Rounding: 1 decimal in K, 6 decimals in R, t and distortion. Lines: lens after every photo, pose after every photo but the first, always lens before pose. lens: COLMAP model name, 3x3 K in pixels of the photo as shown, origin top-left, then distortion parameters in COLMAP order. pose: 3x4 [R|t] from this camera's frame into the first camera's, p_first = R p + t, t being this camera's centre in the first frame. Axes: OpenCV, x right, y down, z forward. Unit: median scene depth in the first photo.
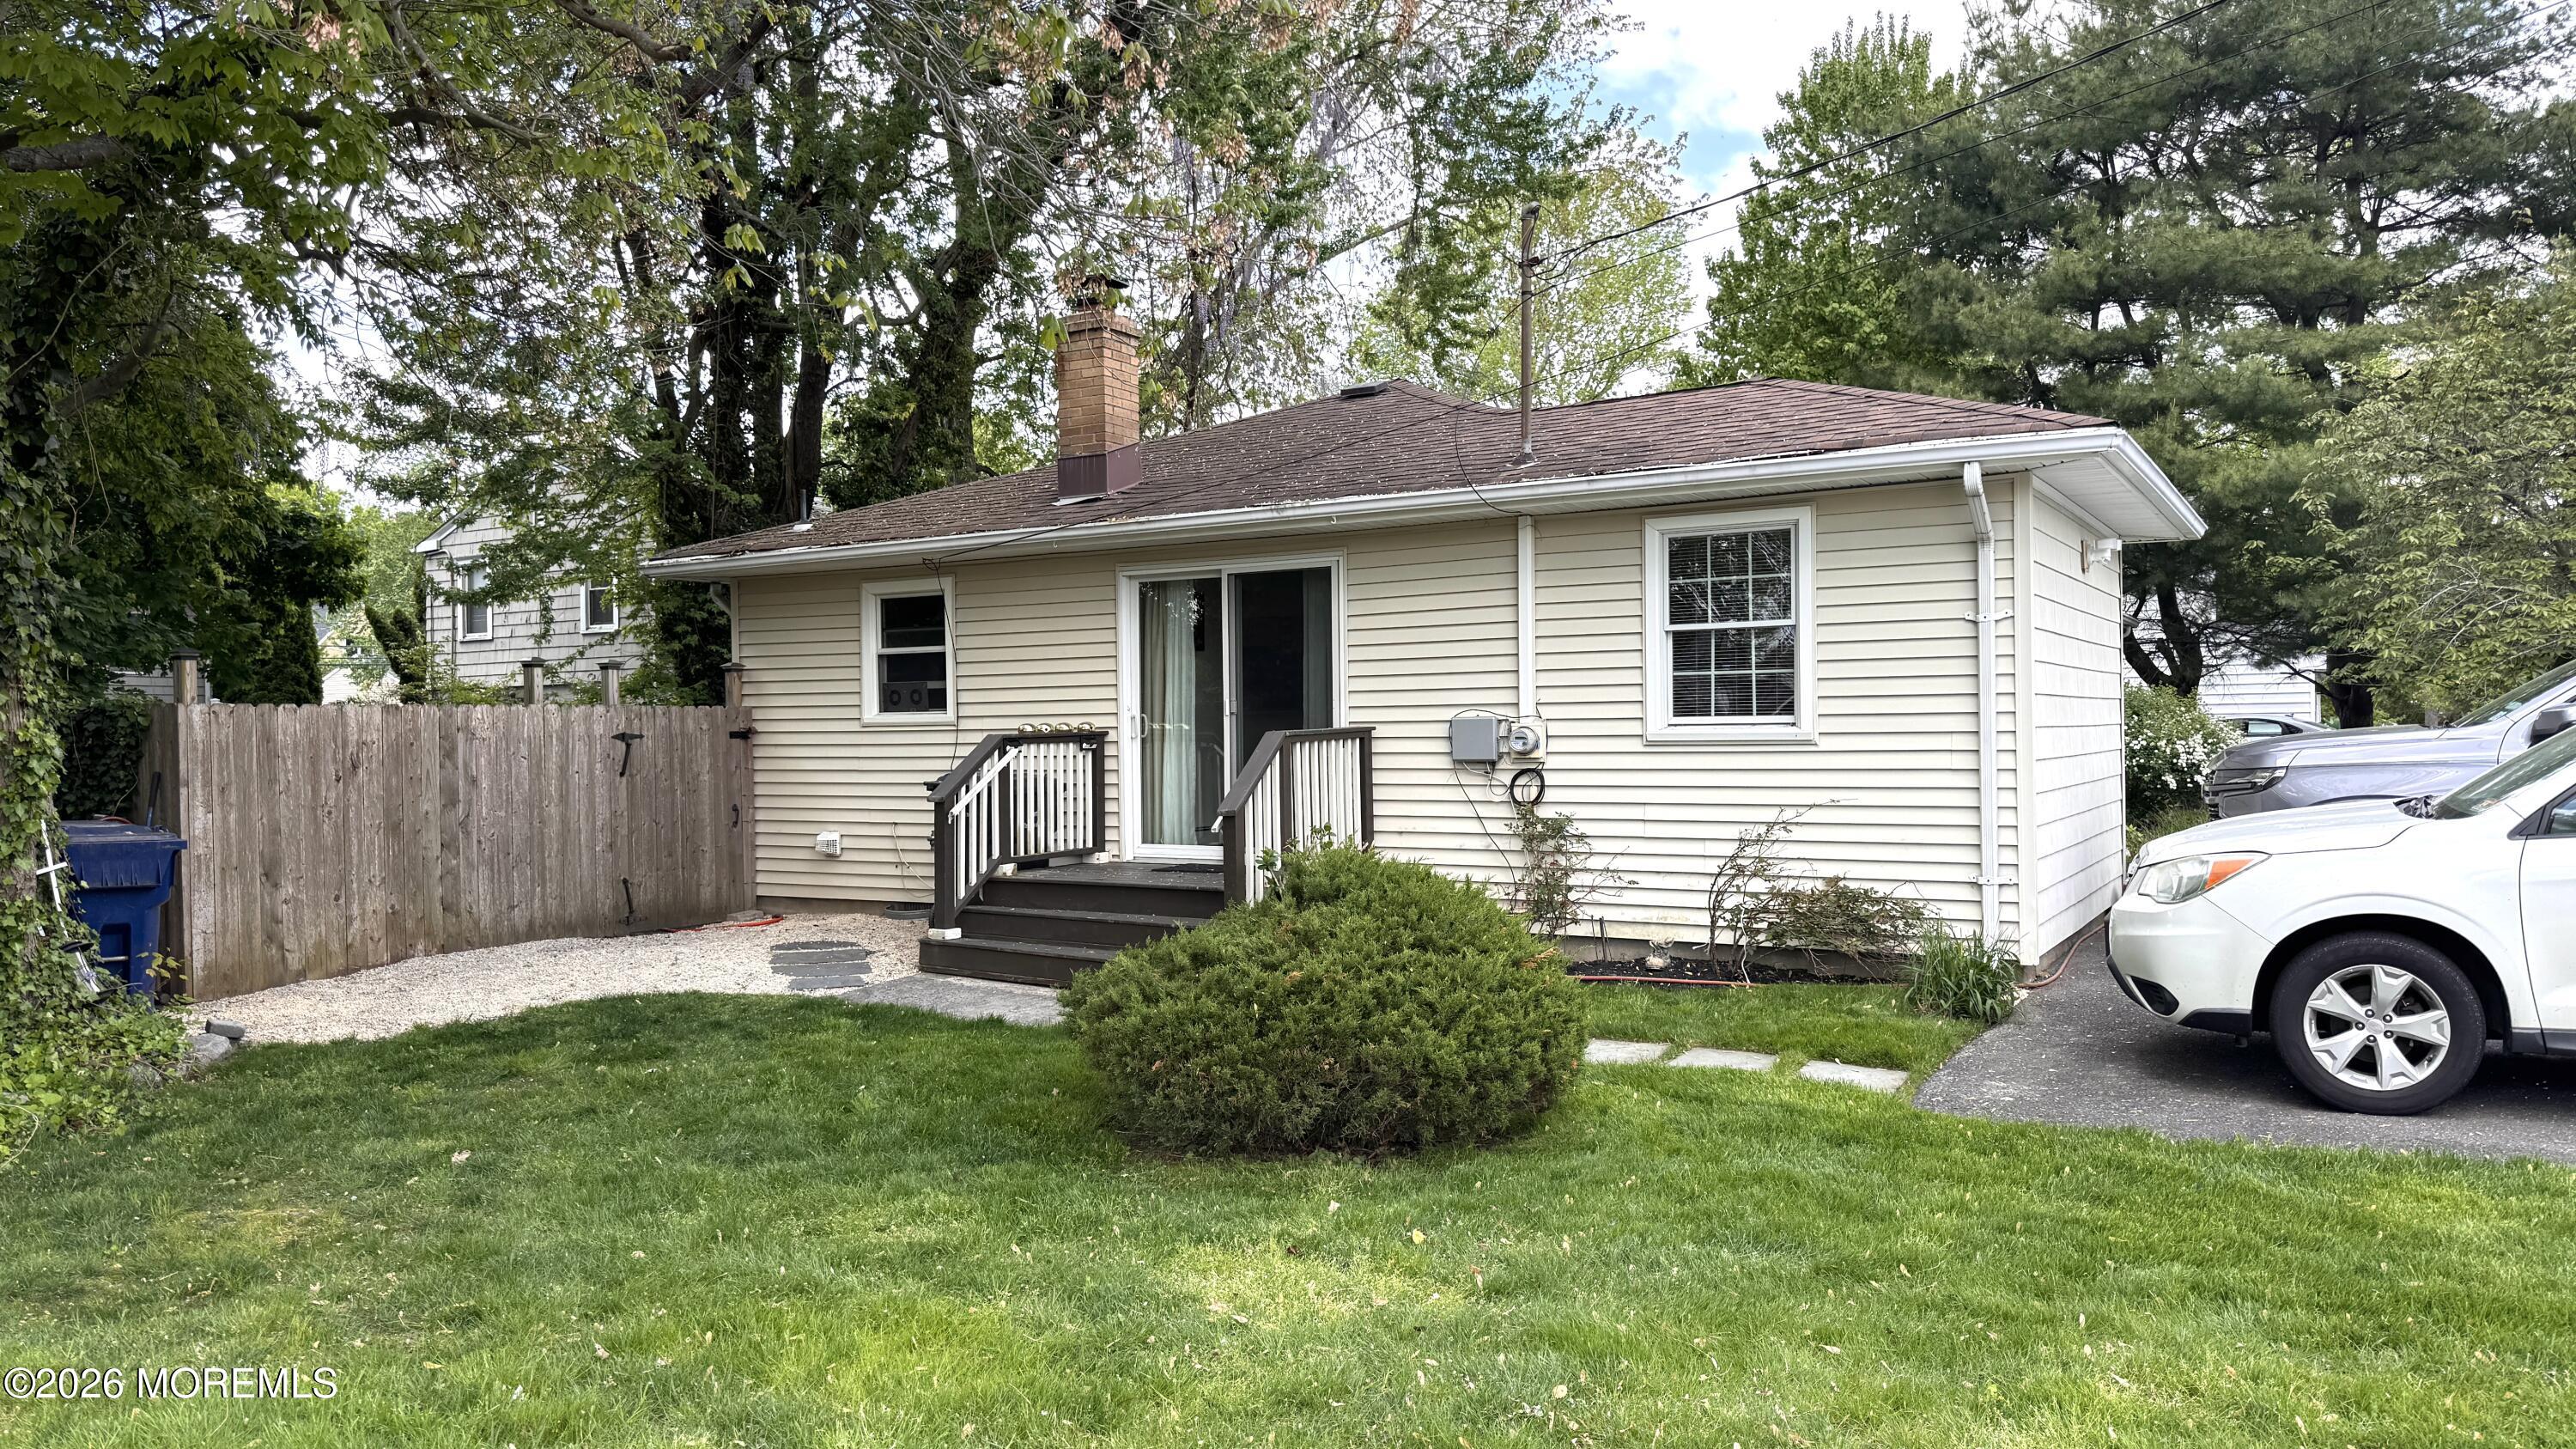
lens RADIAL K [[1909.1, 0, 1288.0], [0, 1909.1, 724.5], [0, 0, 1]] dist [0.039751, -0.000357]
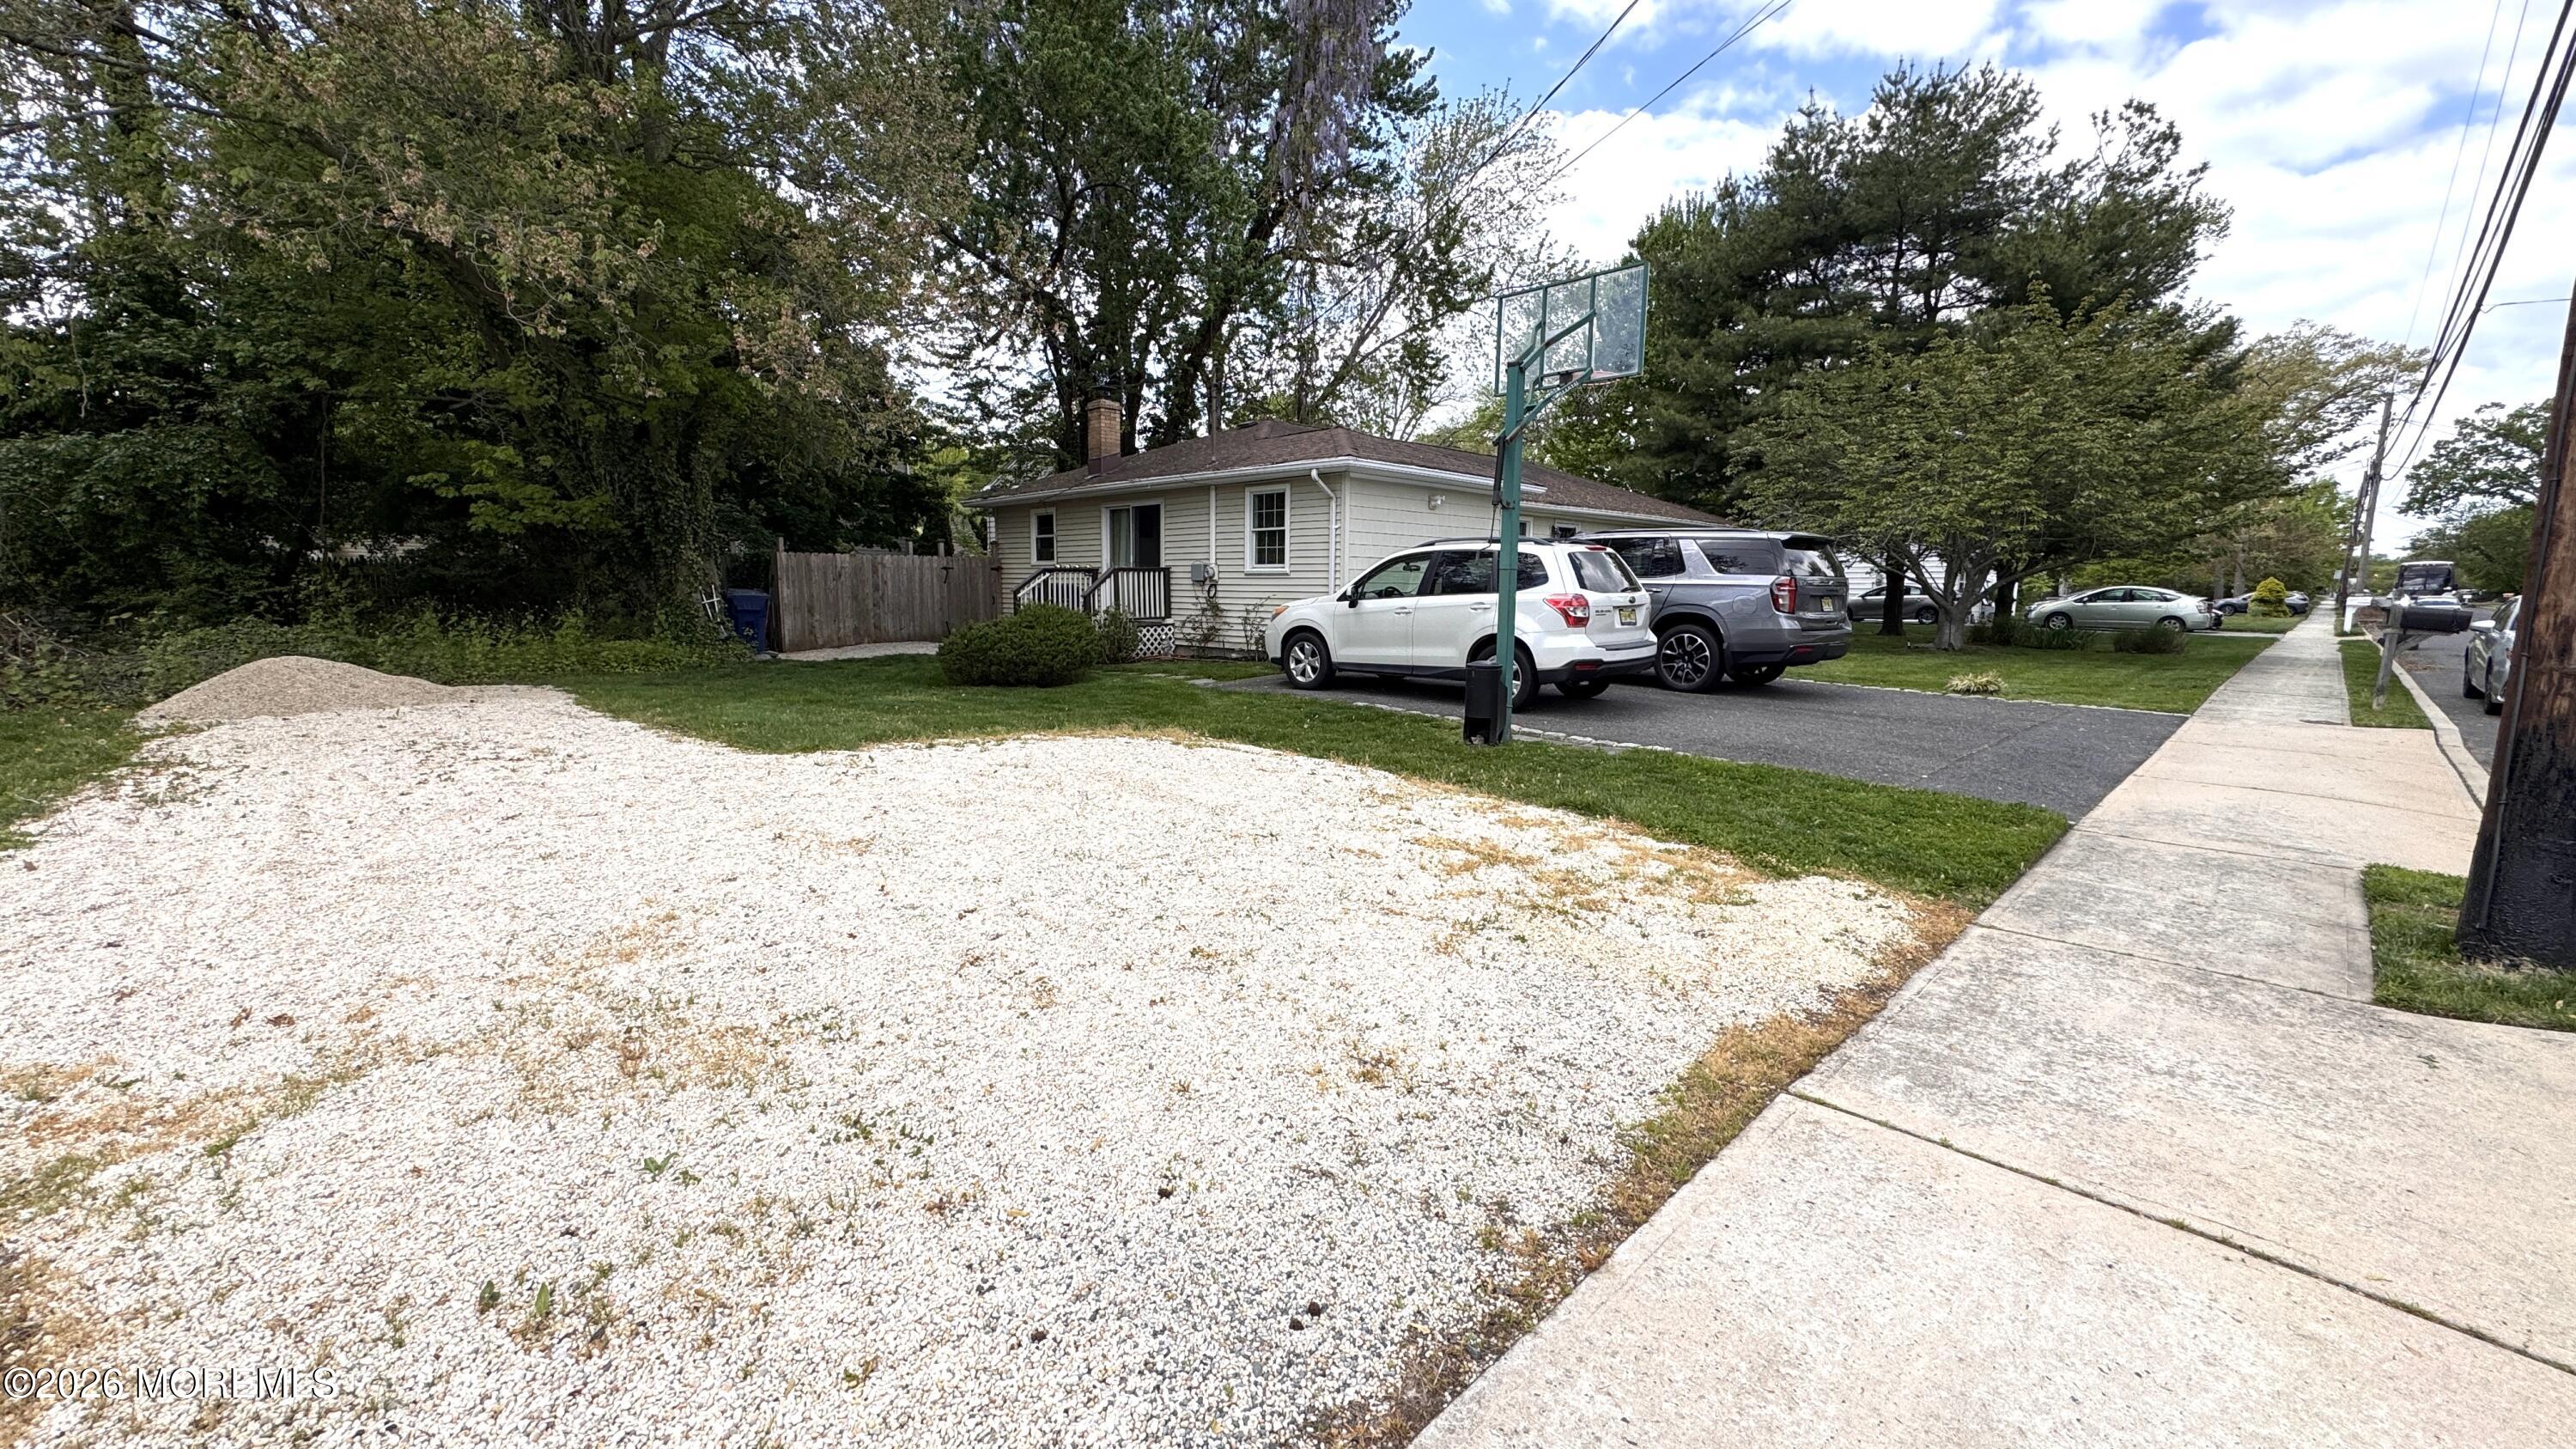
lens RADIAL K [[1020.9, 0, 1288.0], [0, 1020.9, 724.5], [0, 0, 1]] dist [-0.001928, -0.000095]
pose [[0.976025, 0.046556, -0.212620, 0.546542], [-0.014912, 0.988864, 0.148072, 0.006144], [0.217146, -0.141352, 0.965851, -0.393399]]
